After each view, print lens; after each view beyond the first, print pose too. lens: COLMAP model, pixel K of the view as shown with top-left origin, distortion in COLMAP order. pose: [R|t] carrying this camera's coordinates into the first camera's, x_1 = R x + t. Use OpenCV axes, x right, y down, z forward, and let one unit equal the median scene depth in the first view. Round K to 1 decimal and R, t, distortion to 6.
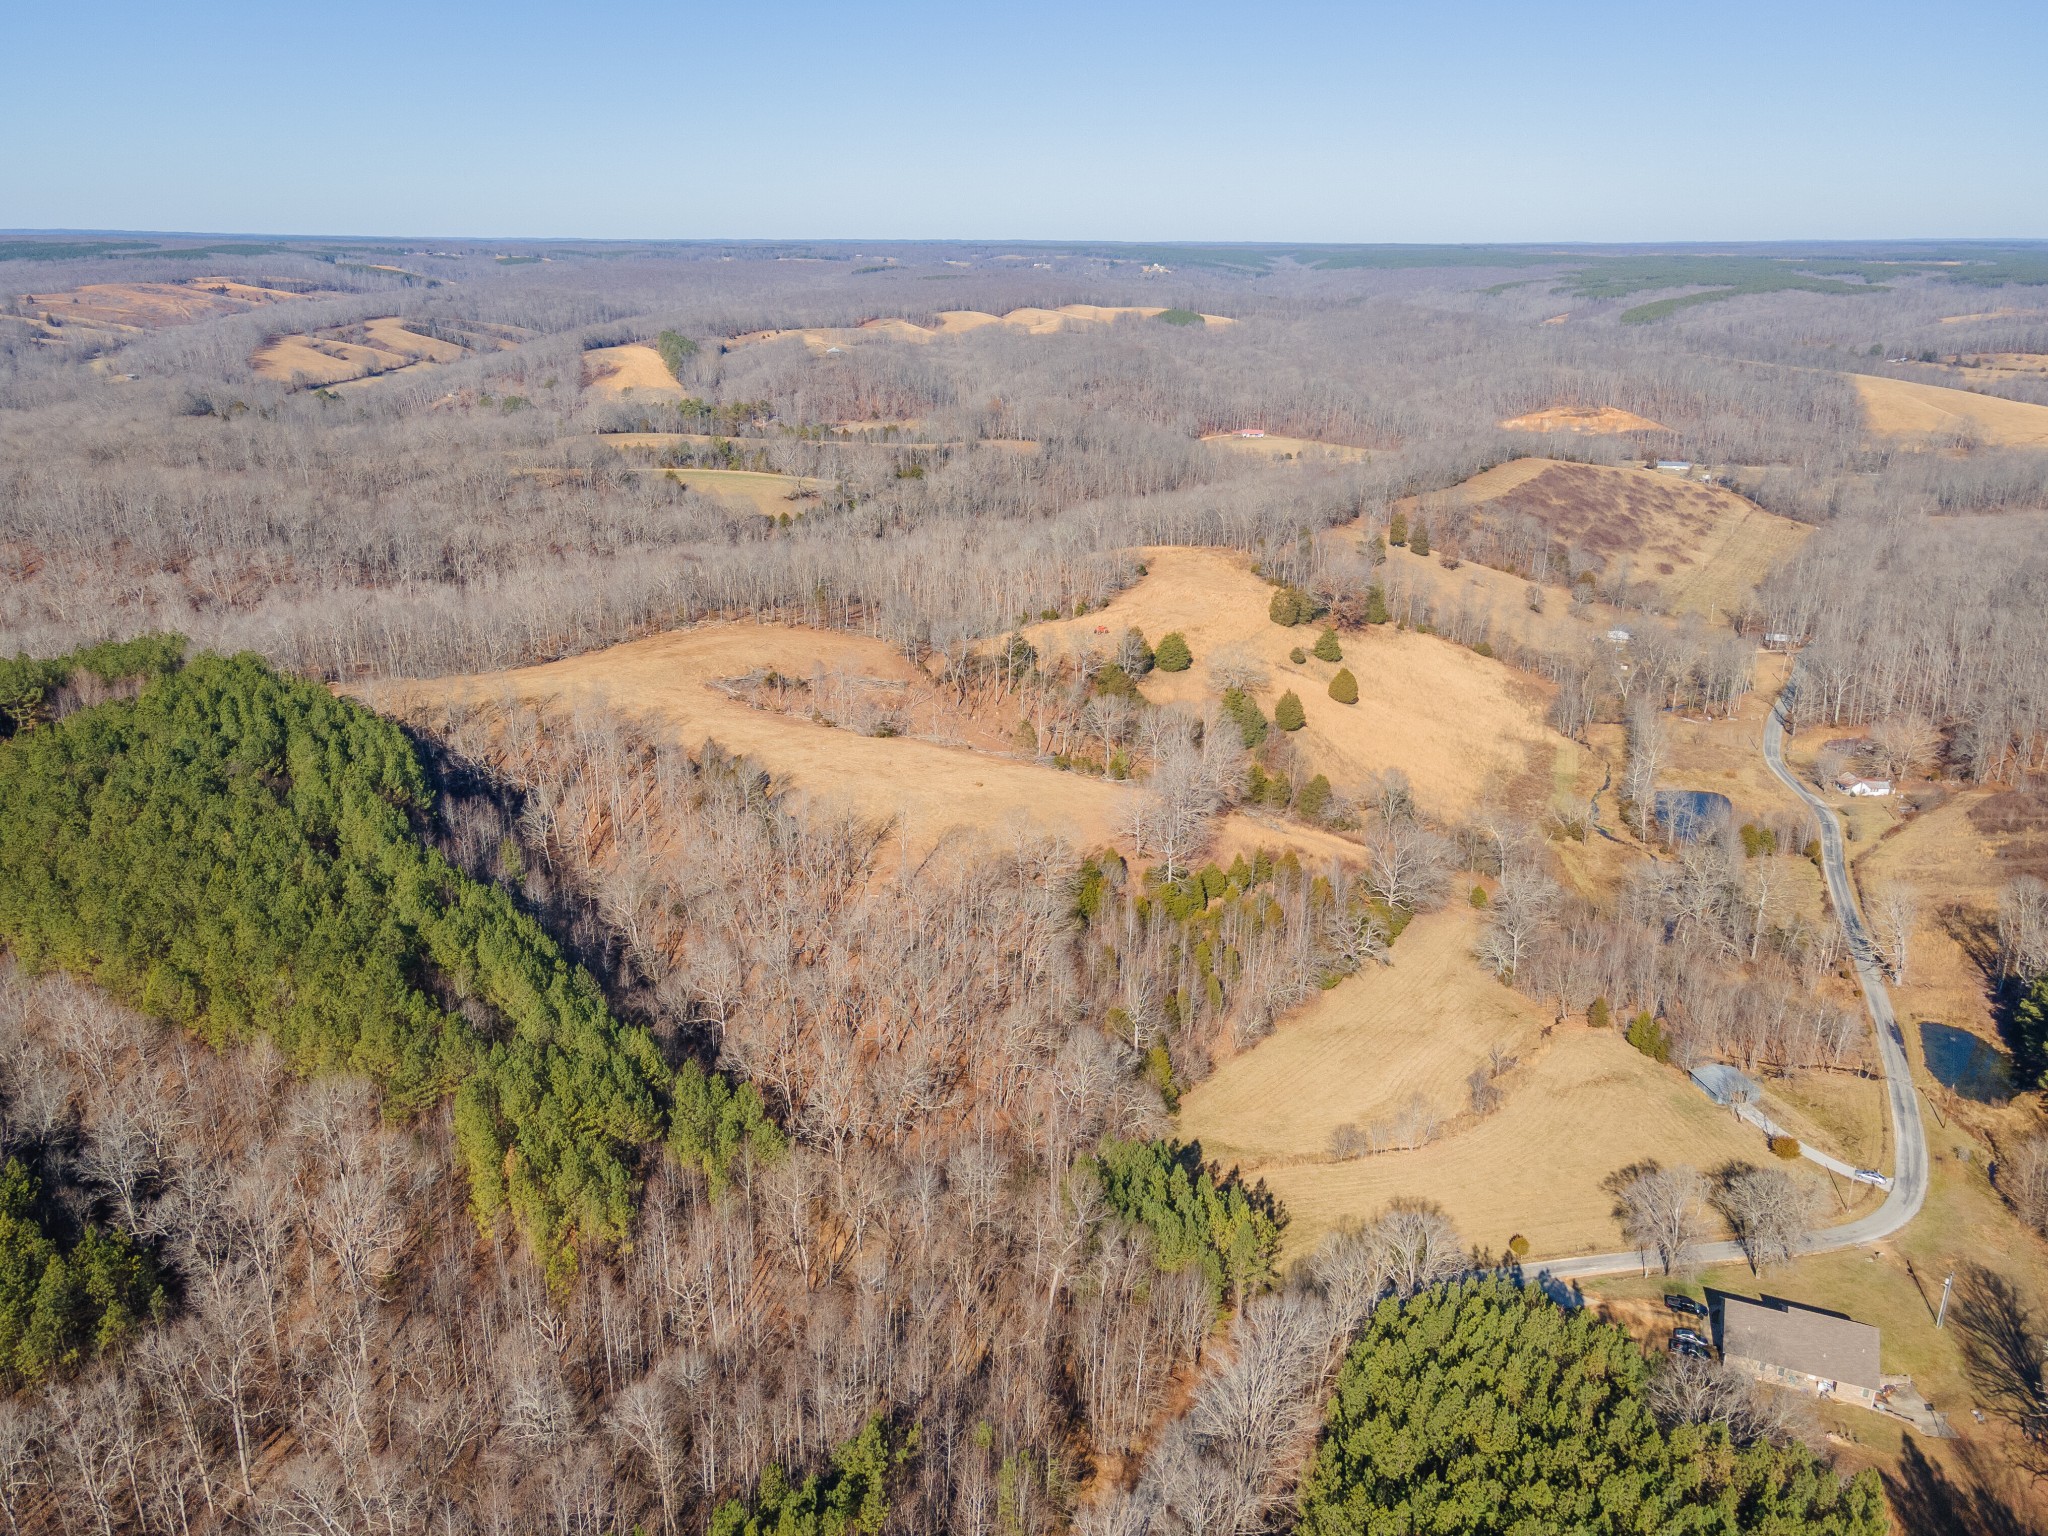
lens RADIAL K [[1497.4, 0, 1020.3], [0, 1497.4, 760.1], [0, 0, 1]] dist [0.031443, 0.013454]
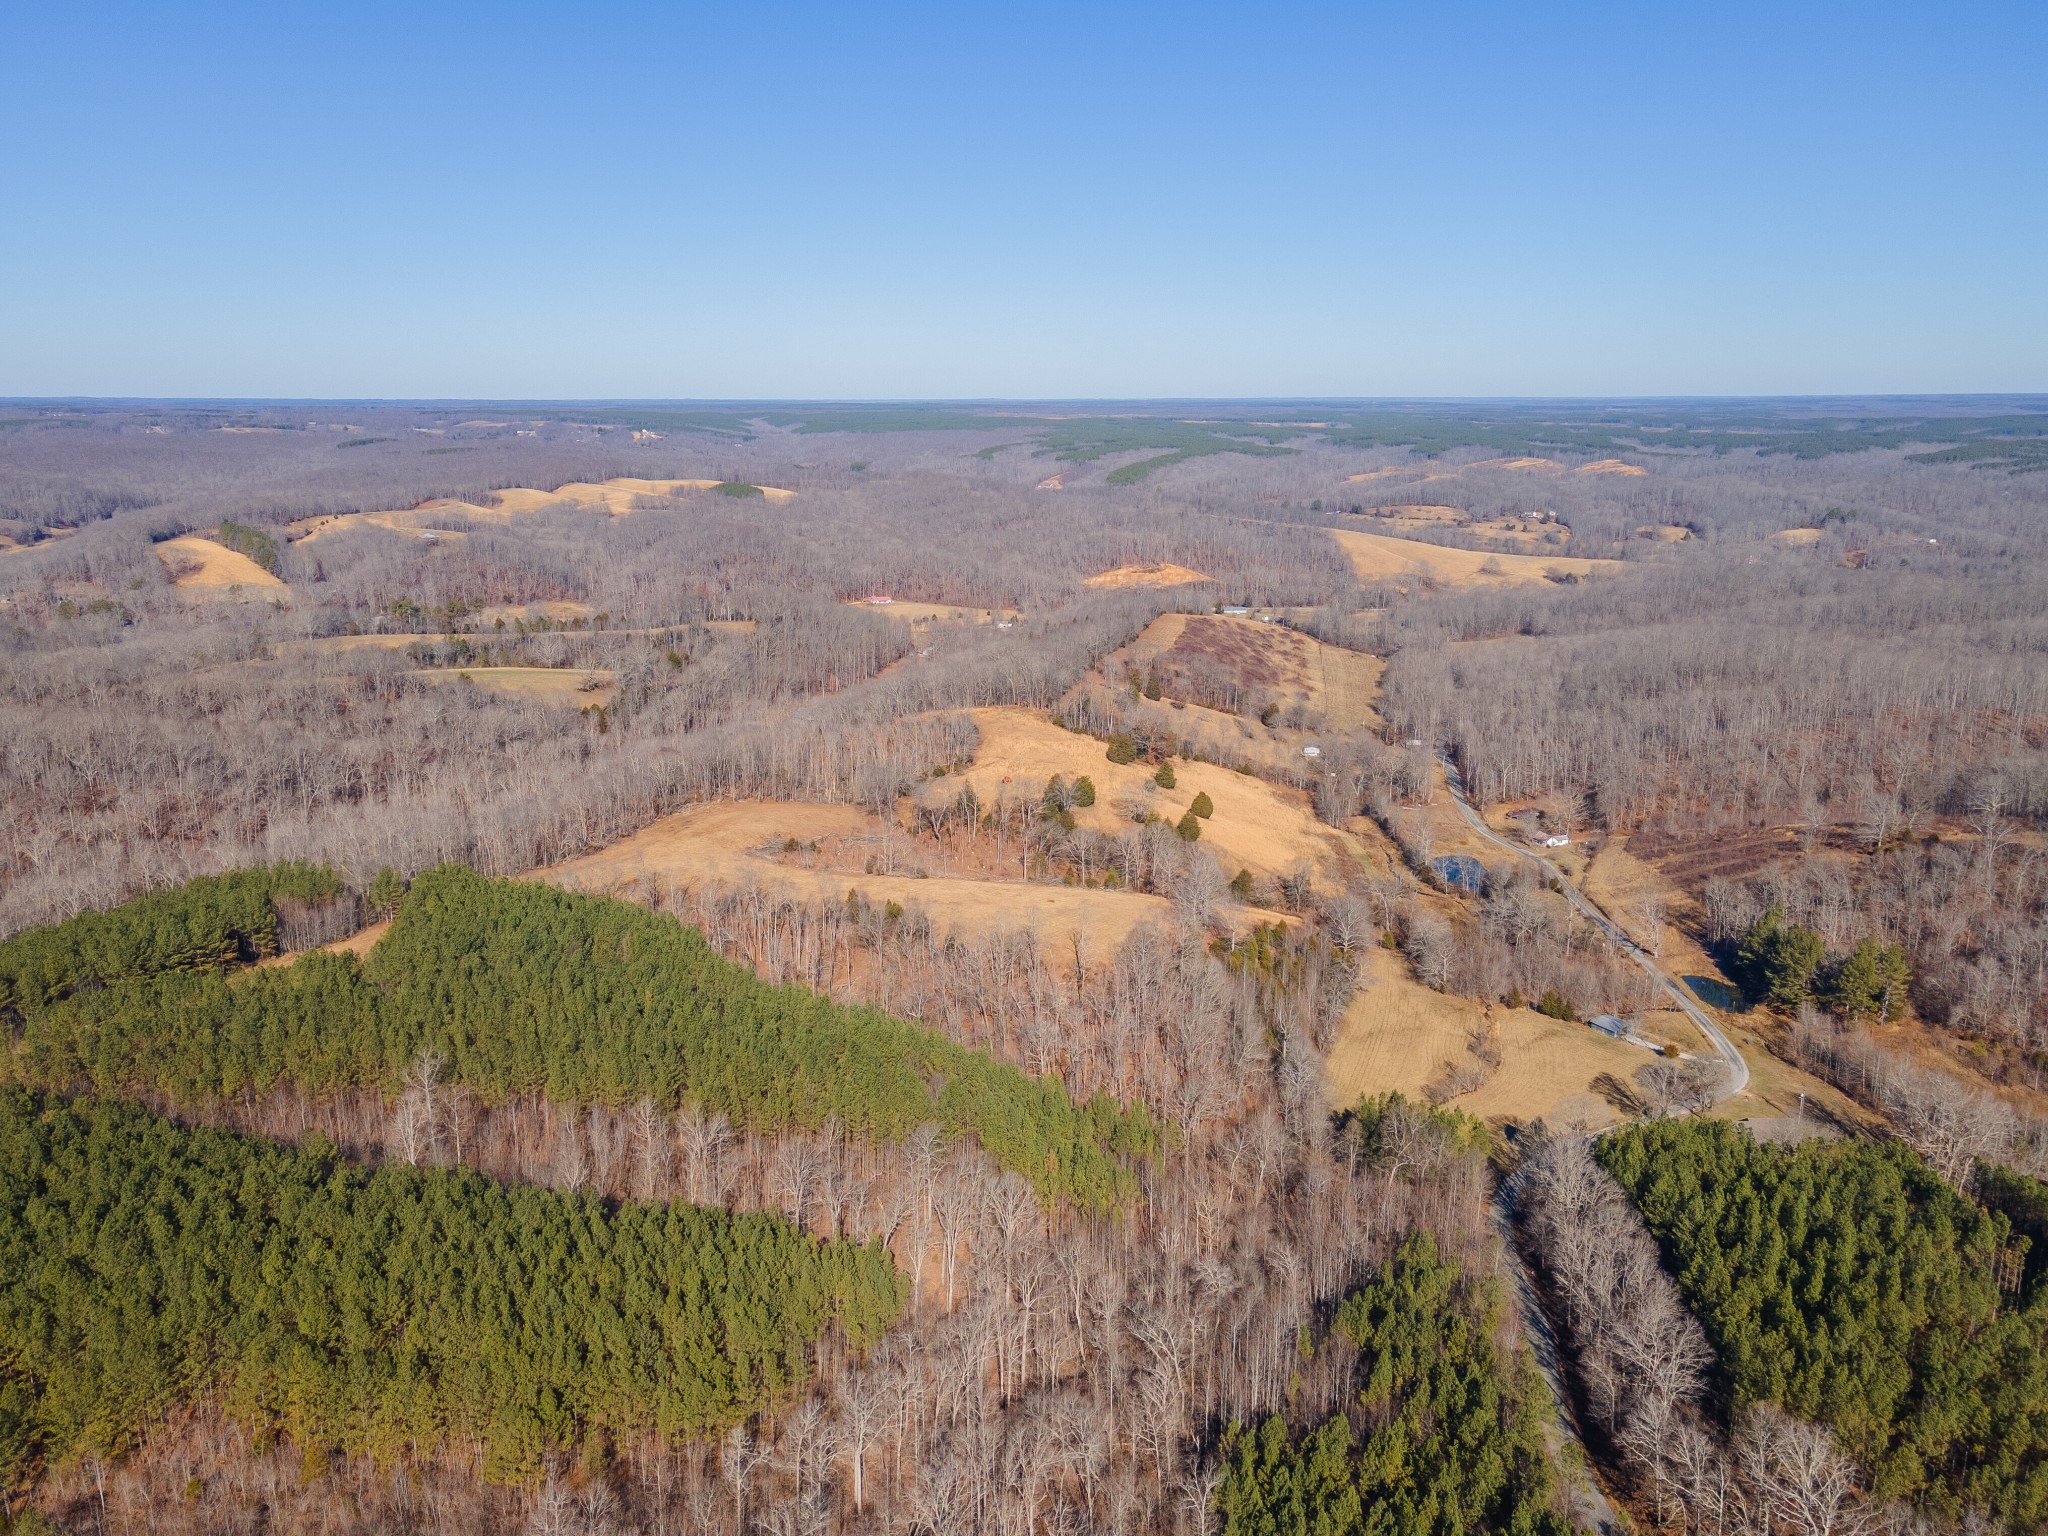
lens RADIAL K [[1497.4, 0, 1028.4], [0, 1497.4, 773.6], [0, 0, 1]] dist [0.031443, 0.013454]
pose [[0.940049, -0.089902, 0.328977, -0.103887], [0.119019, 0.990462, -0.069424, -0.001369], [-0.319598, 0.104417, 0.941783, -0.053194]]
